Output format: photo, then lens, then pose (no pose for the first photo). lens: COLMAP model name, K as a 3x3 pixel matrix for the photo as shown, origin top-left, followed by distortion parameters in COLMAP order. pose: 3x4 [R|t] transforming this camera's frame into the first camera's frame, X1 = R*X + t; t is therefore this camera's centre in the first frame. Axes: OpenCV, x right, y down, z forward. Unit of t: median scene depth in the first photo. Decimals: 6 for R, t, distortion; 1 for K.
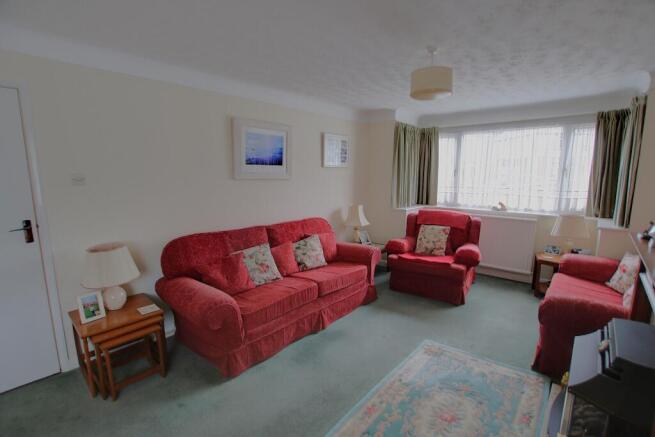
lens RADIAL K [[309.2, 0, 329.7], [0, 309.2, 218.9], [0, 0, 1]] dist [-0.007732, -0.001727]
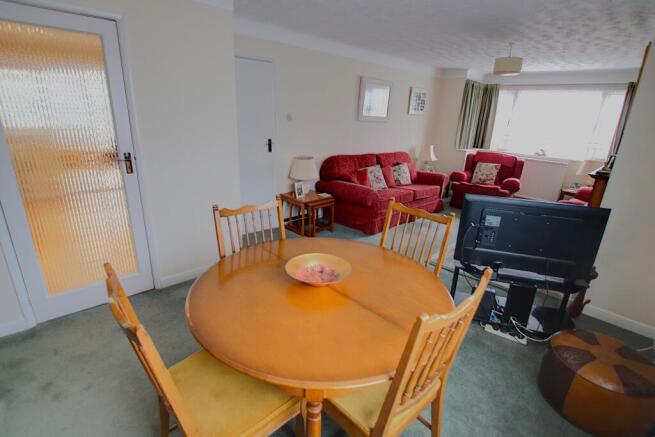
lens RADIAL K [[318.5, 0, 332.7], [0, 318.5, 217.0], [0, 0, 1]] dist [-0.016302, 0.000025]
pose [[0.995348, 0.070142, -0.066051, -0.257458], [-0.058127, 0.983916, 0.168912, 0.066218], [0.076837, -0.164286, 0.983416, -0.506025]]
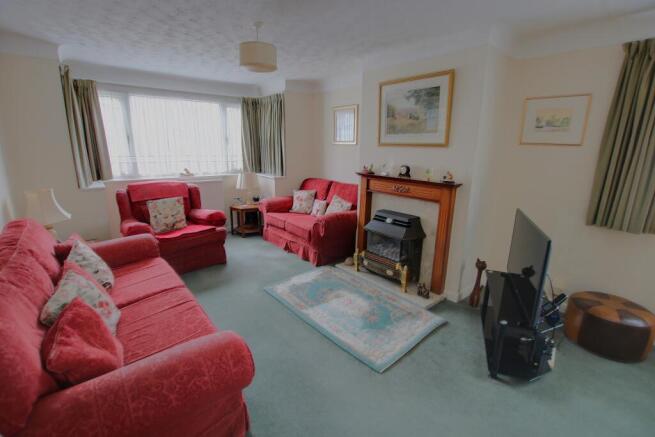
lens RADIAL K [[309.2, 0, 327.8], [0, 309.2, 223.2], [0, 0, 1]] dist [-0.007732, -0.001727]
pose [[0.168184, -0.241059, 0.955827, -0.527710], [0.133969, 0.966232, 0.220111, -0.049727], [-0.976610, 0.091032, 0.194799, 0.393487]]
